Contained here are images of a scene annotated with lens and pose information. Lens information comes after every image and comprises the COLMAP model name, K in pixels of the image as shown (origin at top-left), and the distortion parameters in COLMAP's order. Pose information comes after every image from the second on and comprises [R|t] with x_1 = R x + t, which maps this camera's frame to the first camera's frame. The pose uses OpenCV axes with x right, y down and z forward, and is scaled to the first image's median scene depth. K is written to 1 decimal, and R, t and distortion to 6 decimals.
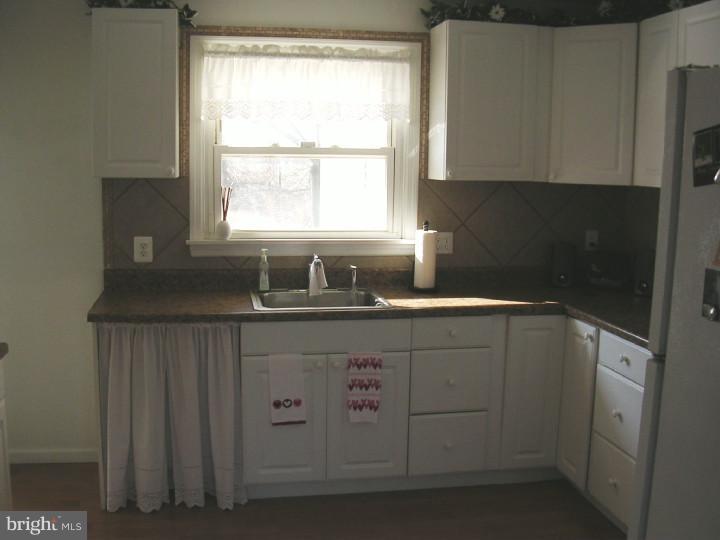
lens RADIAL K [[816.0, 0, 358.3], [0, 816.0, 271.0], [0, 0, 1]] dist [-0.167821, 0.057846]
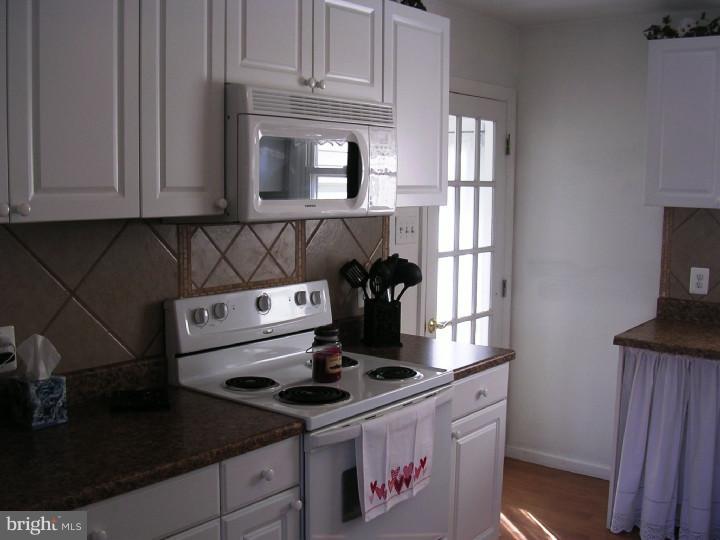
lens RADIAL K [[816.0, 0, 358.3], [0, 816.0, 271.0], [0, 0, 1]] dist [-0.167821, 0.057846]
pose [[0.664408, 0.073064, -0.743790, 0.192238], [-0.101602, 0.994801, 0.006963, -0.003703], [0.740431, 0.070944, 0.668377, 0.054135]]
